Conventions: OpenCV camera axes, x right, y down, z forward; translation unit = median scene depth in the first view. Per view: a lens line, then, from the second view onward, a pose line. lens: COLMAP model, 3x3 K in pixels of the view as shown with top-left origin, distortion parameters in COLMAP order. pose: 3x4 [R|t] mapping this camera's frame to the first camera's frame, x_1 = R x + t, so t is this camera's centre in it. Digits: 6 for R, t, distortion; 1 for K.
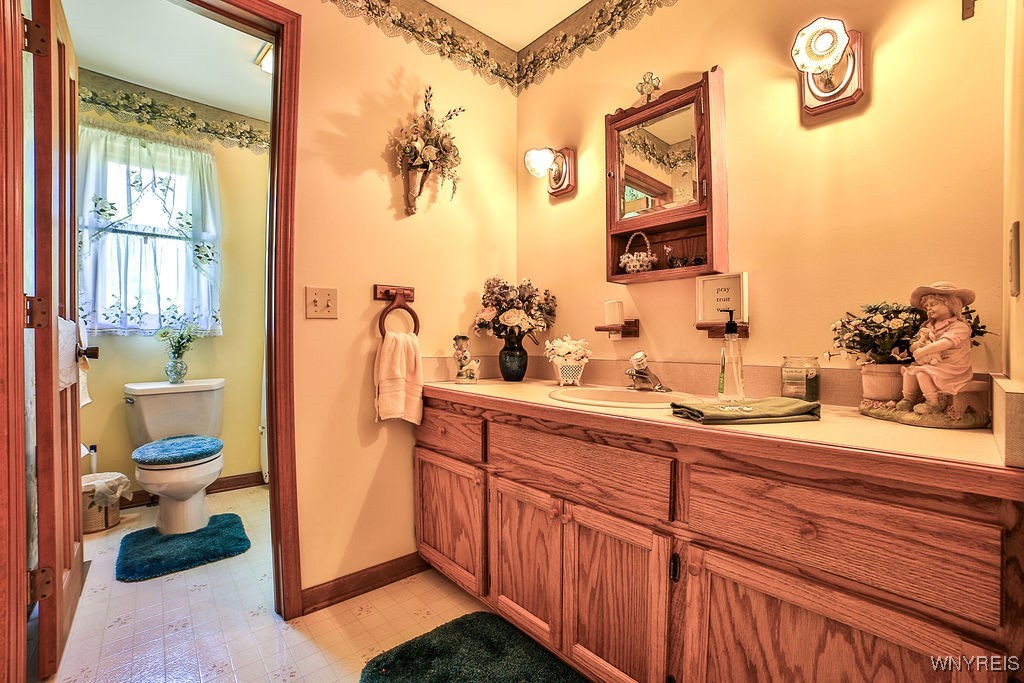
lens RADIAL K [[438.8, 0, 516.2], [0, 438.8, 343.8], [0, 0, 1]] dist [-0.096316, 0.031799]
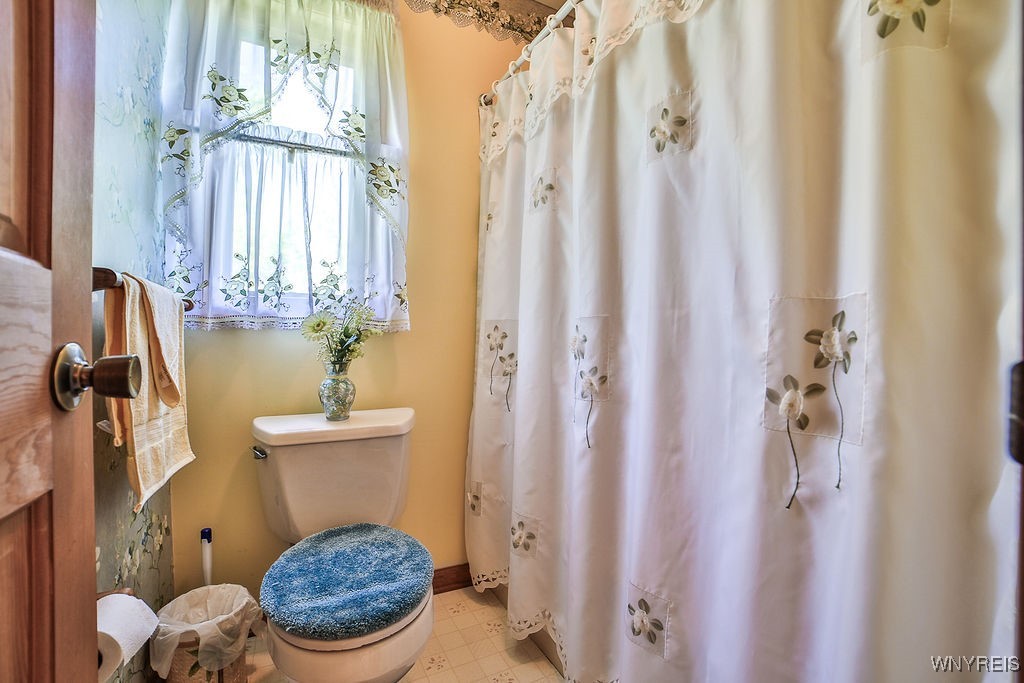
lens RADIAL K [[447.9, 0, 513.8], [0, 447.9, 346.5], [0, 0, 1]] dist [-0.120490, 0.046493]
pose [[0.966011, 0.006402, -0.258423, -0.459120], [-0.007216, 0.999972, -0.002201, 0.001511], [0.258402, 0.003991, 0.966029, 0.523819]]
